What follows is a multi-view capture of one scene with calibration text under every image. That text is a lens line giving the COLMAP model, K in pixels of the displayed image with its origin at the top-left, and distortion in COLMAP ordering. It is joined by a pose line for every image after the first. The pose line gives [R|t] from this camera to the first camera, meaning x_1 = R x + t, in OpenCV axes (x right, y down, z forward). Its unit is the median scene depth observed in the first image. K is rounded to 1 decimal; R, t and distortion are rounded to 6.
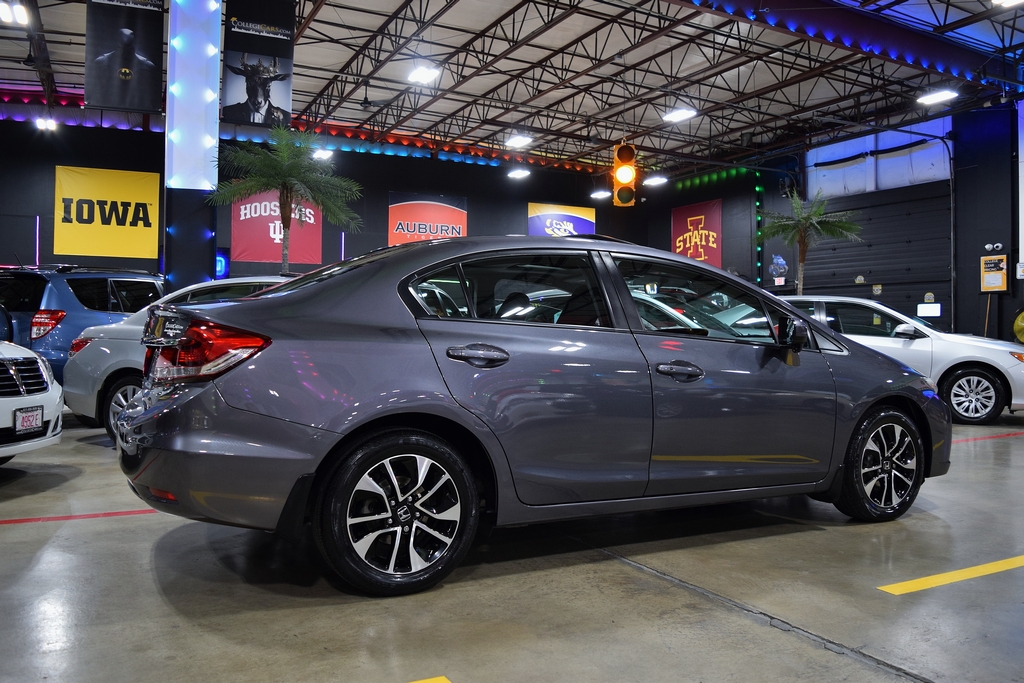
lens RADIAL K [[800.6, 0, 511.9], [0, 800.6, 339.9], [0, 0, 1]] dist [-0.099565, 0.026832]
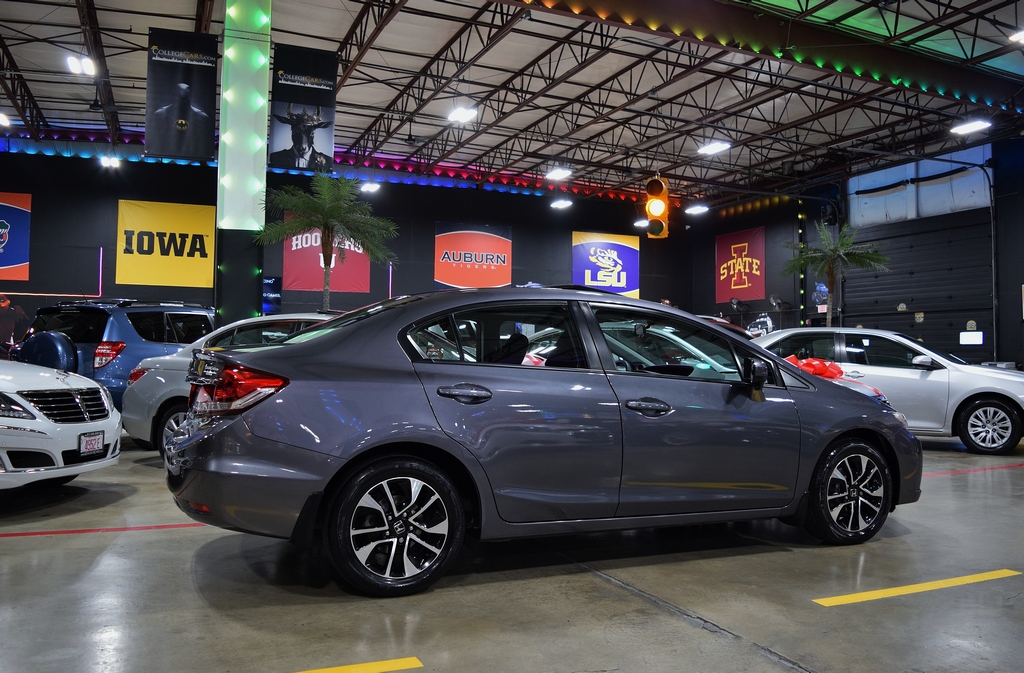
lens RADIAL K [[800.6, 0, 511.9], [0, 800.6, 340.6], [0, 0, 1]] dist [-0.099565, 0.026832]
pose [[0.997973, 0.001303, -0.063620, 0.021623], [-0.003234, 0.999537, -0.030247, -0.004946], [0.063552, 0.030392, 0.997516, -0.036268]]
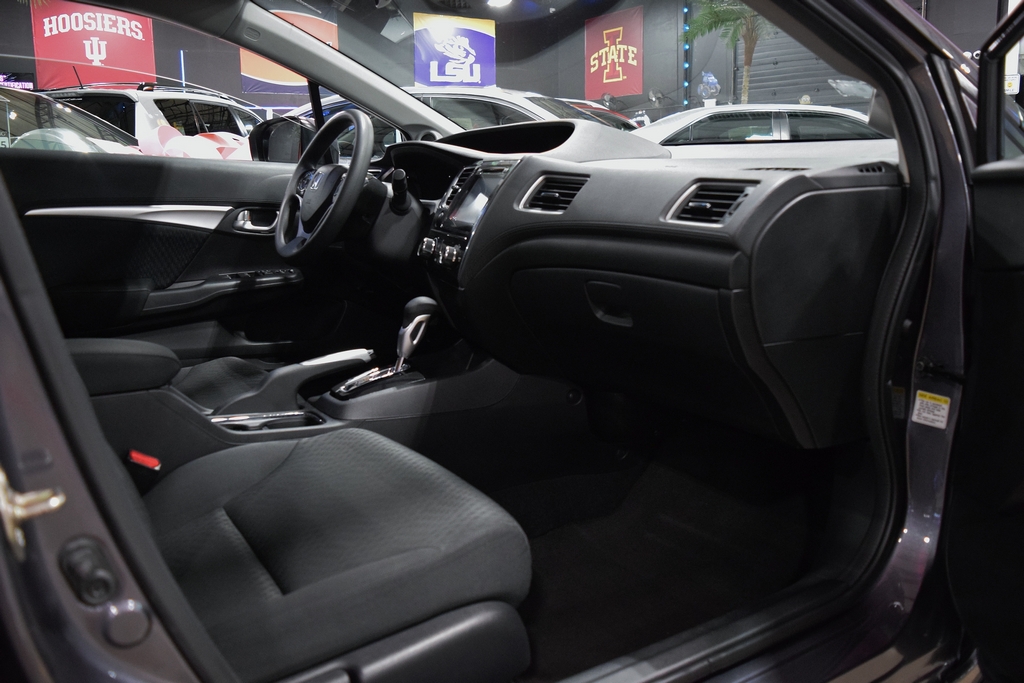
lens RADIAL K [[800.6, 0, 510.6], [0, 800.6, 342.6], [0, 0, 1]] dist [-0.099565, 0.026832]
pose [[0.994853, -0.034360, 0.095322, 0.070579], [0.014503, 0.979348, 0.201659, 0.002029], [-0.100282, -0.199239, 0.974806, 0.260166]]
